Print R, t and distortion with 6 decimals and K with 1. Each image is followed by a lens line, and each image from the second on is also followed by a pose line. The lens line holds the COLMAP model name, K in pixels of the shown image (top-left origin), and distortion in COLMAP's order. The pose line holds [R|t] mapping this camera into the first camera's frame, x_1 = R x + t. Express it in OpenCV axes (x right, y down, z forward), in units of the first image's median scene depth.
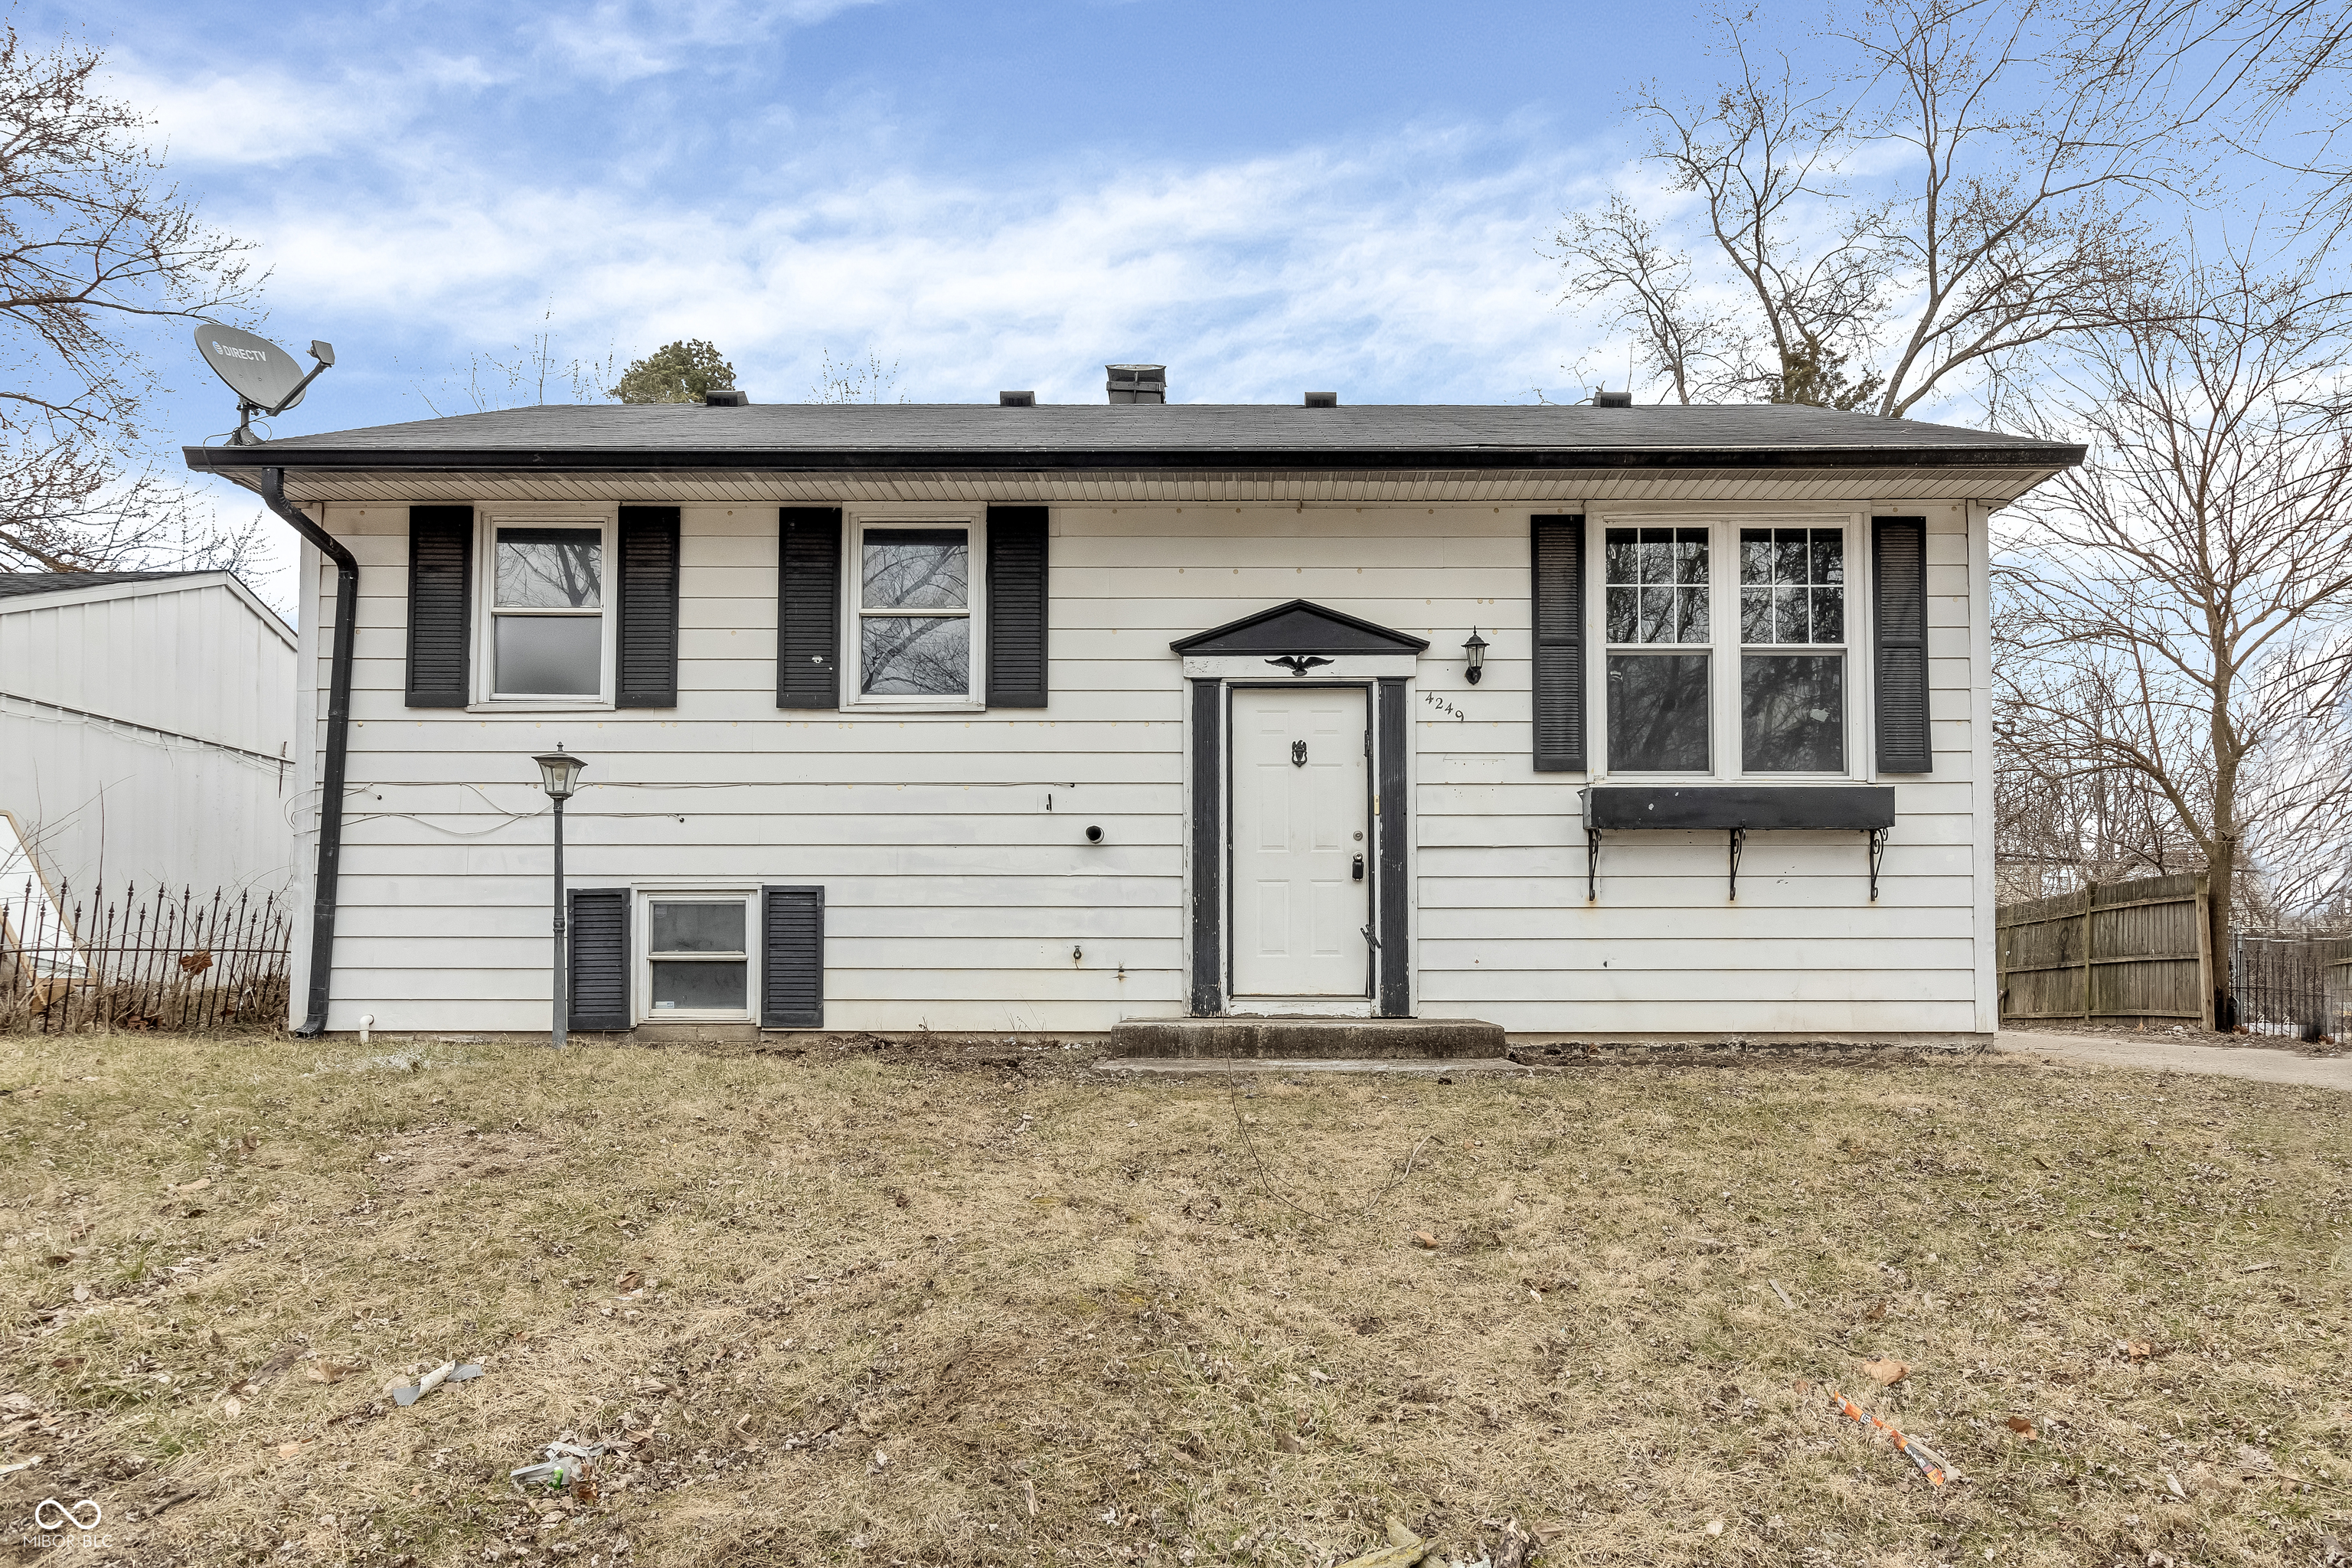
lens RADIAL K [[1131.2, 0, 1170.4], [0, 1131.2, 775.9], [0, 0, 1]] dist [-0.001687, 0.000150]
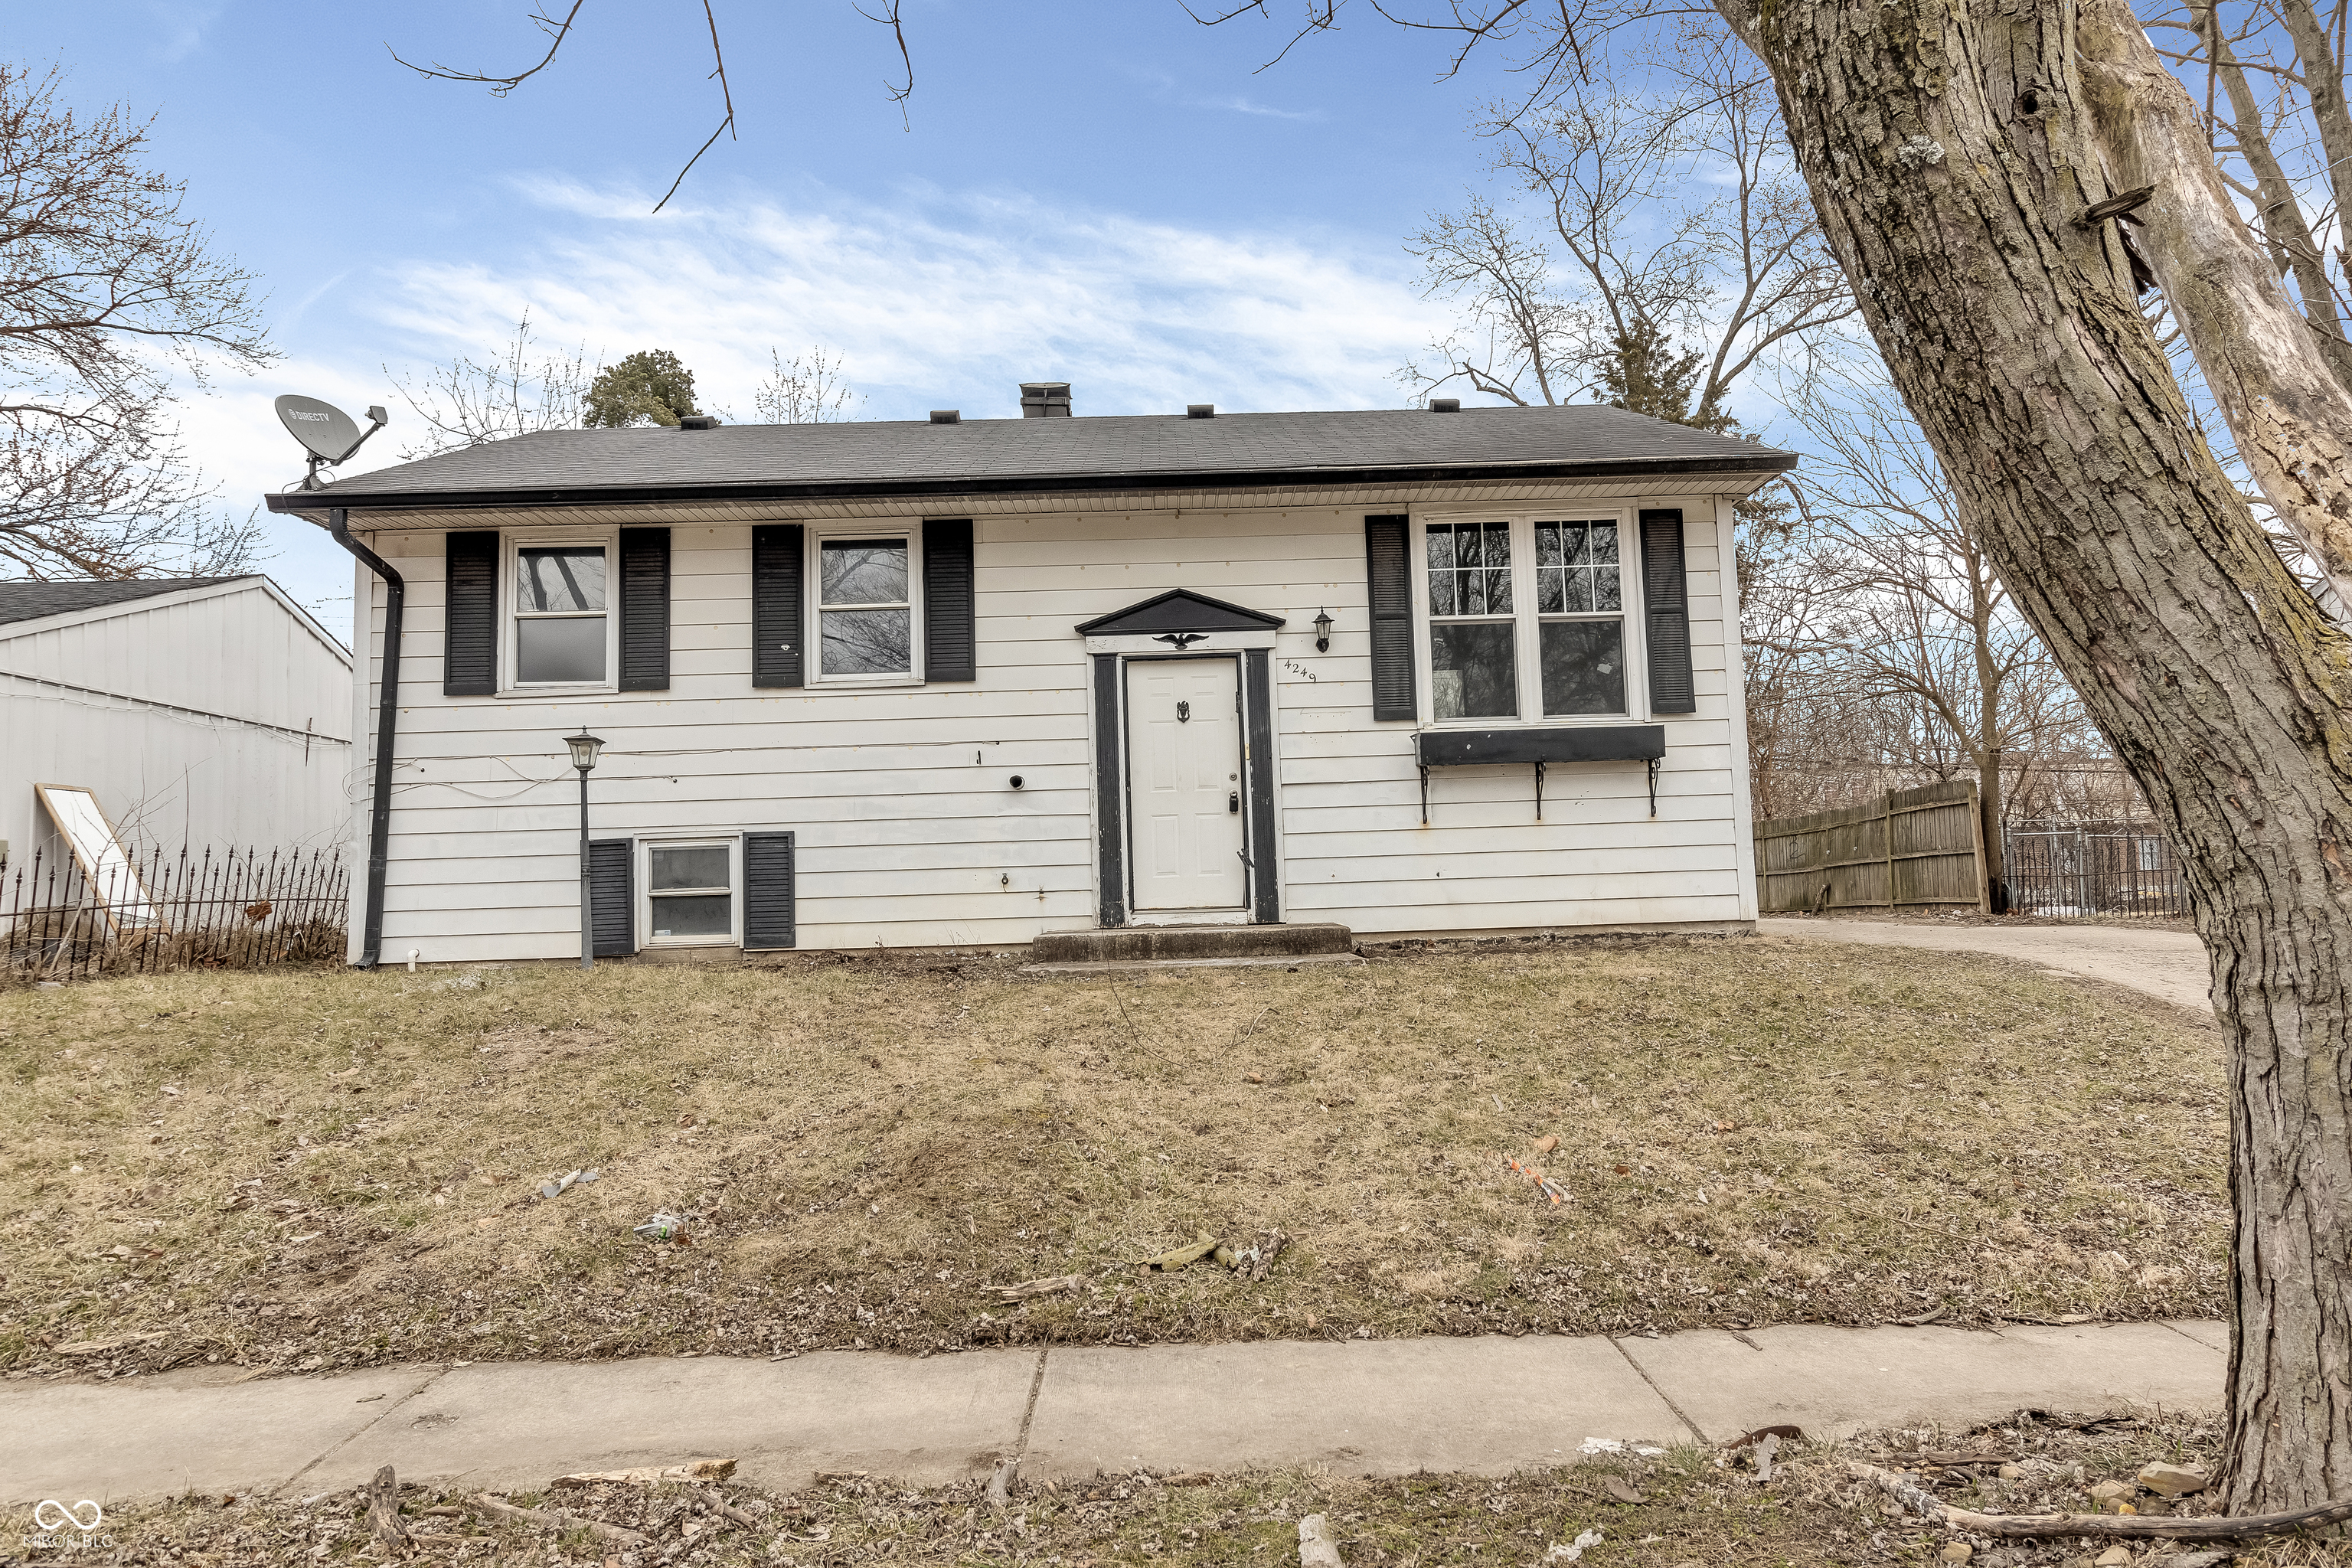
lens RADIAL K [[1123.1, 0, 1177.1], [0, 1123.1, 700.6], [0, 0, 1]] dist [-0.002104, -0.000054]
pose [[0.997715, -0.021344, 0.064110, 0.032758], [0.021097, 0.999767, 0.004535, -0.042074], [-0.064192, -0.003172, 0.997933, -0.245556]]
